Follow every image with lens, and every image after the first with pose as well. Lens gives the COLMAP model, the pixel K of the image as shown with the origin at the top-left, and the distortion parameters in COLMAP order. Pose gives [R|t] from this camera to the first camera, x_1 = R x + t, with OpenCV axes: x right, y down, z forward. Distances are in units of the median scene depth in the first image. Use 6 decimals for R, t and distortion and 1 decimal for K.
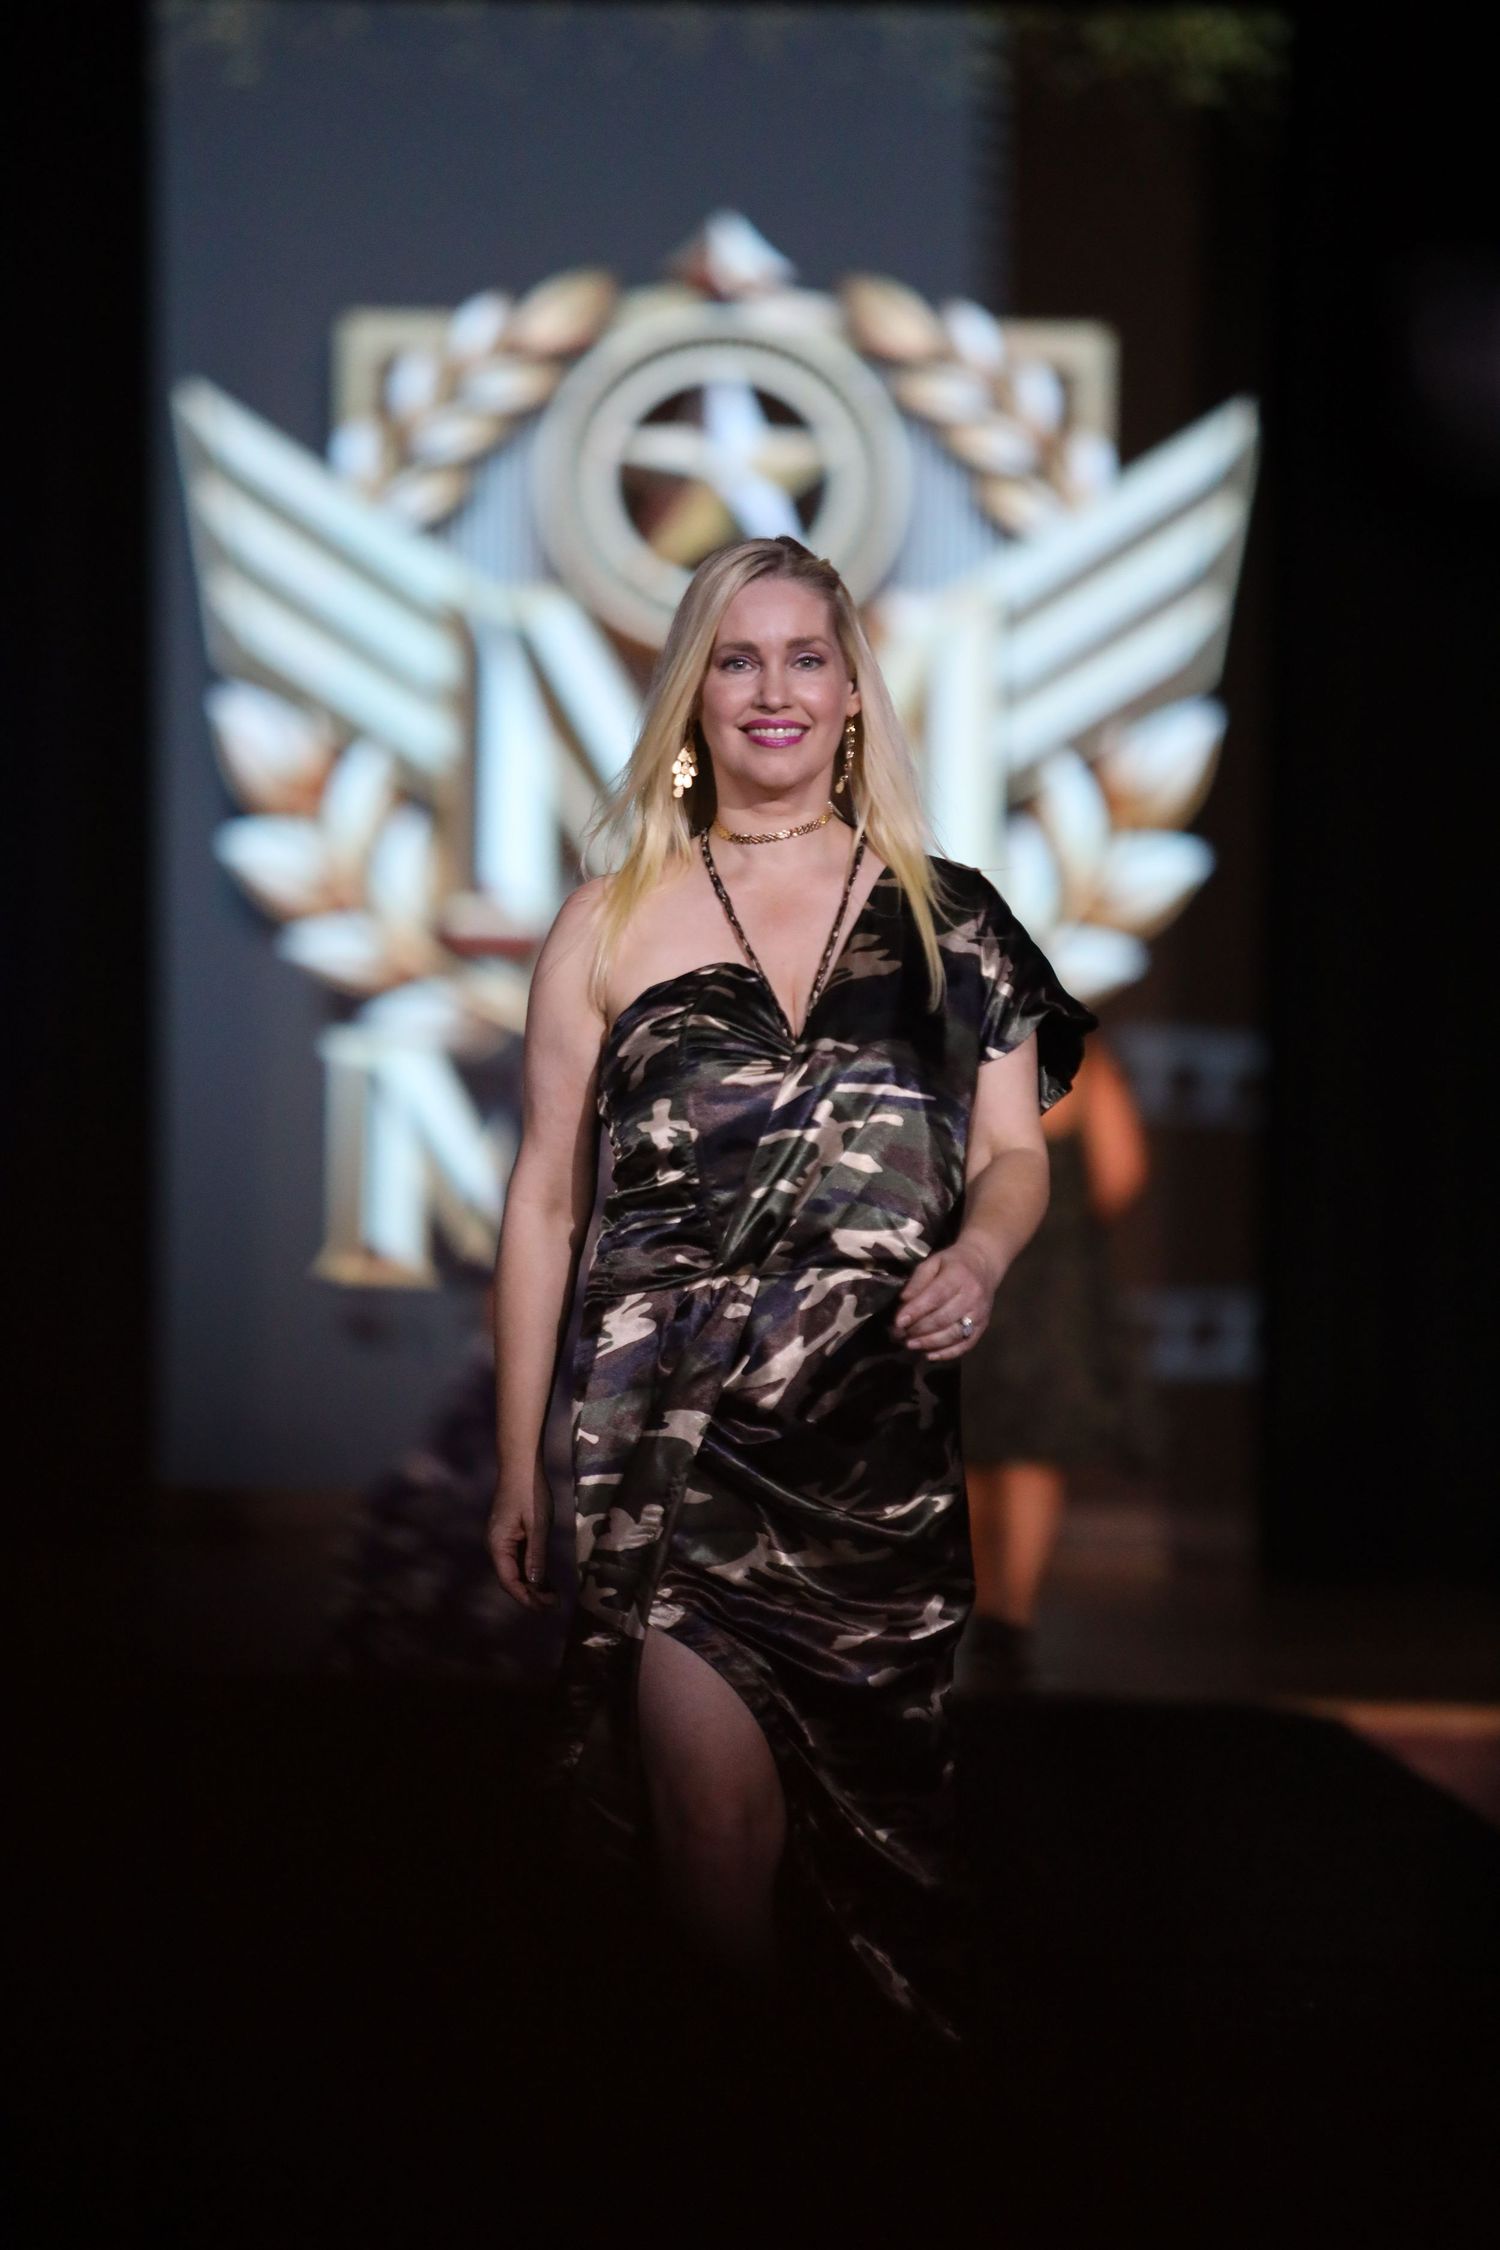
lens RADIAL K [[8655.3, 0, 764.6], [0, 8655.3, 1123.3], [0, 0, 1]] dist [0.452450, 0.000000]
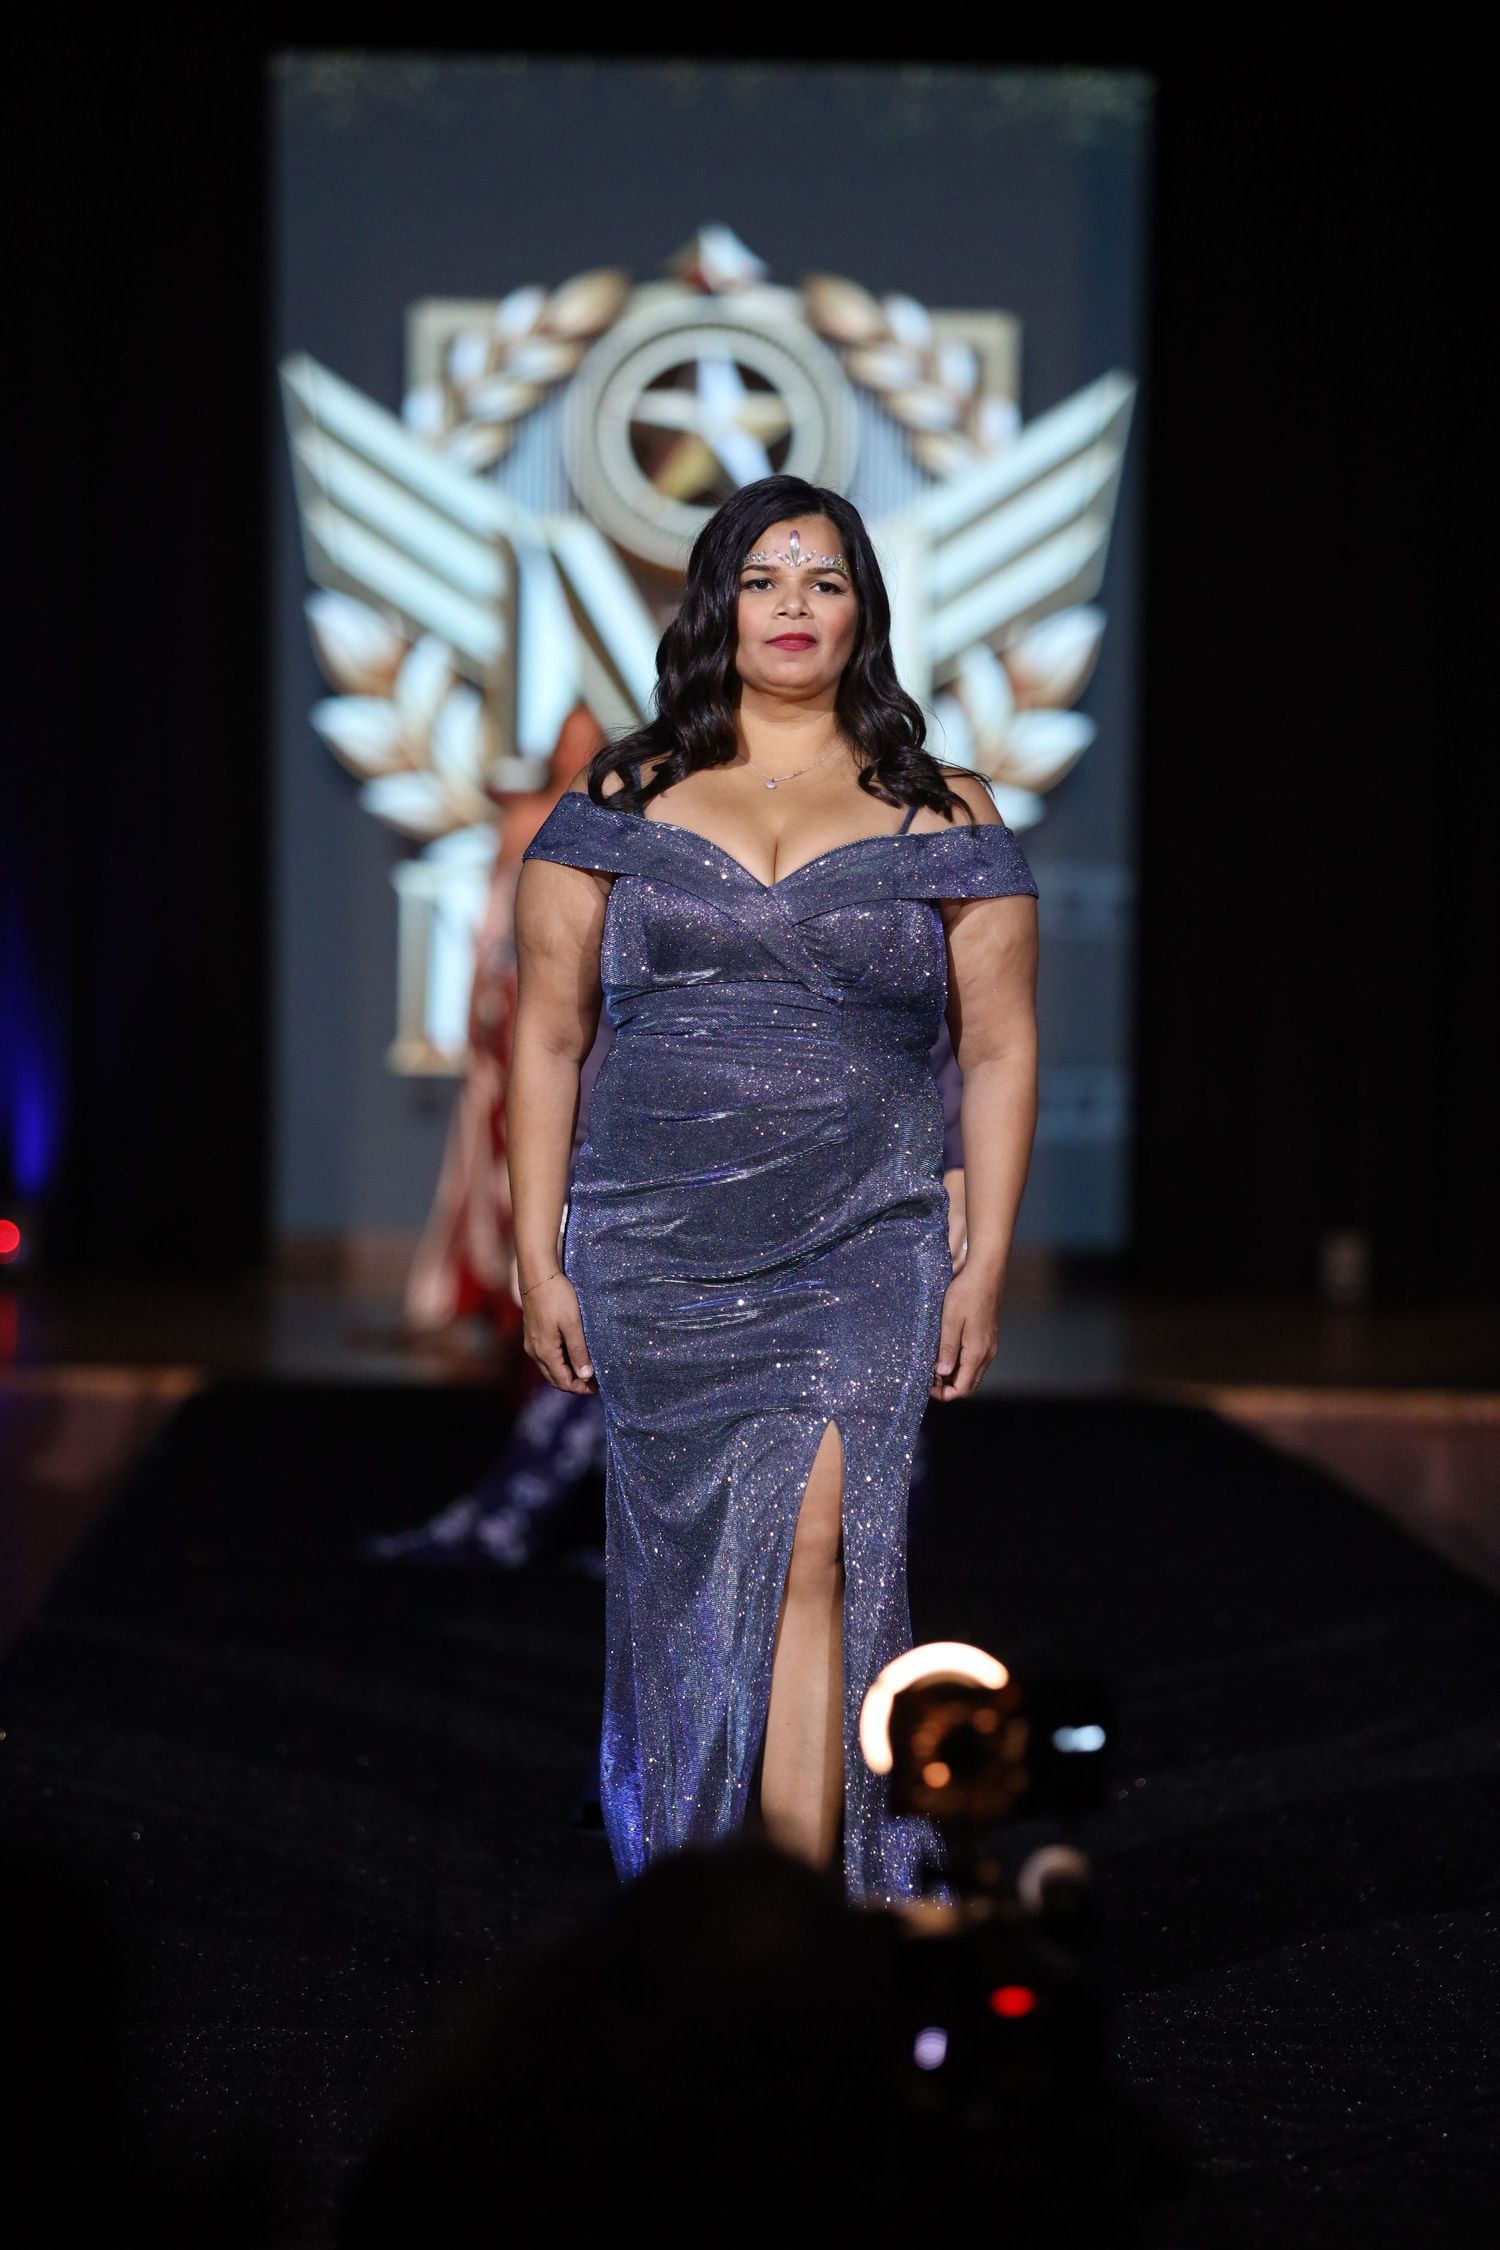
lens RADIAL K [[8588.0, 0, 750.0], [0, 8588.0, 1126.8], [0, 0, 1]] dist [-0.693656, 0.000000]
pose [[0.999985, 0.001001, -0.005465, 0.007951], [-0.000817, 0.999437, 0.033549, -0.014353], [0.005495, -0.033544, 0.999422, -0.260112]]
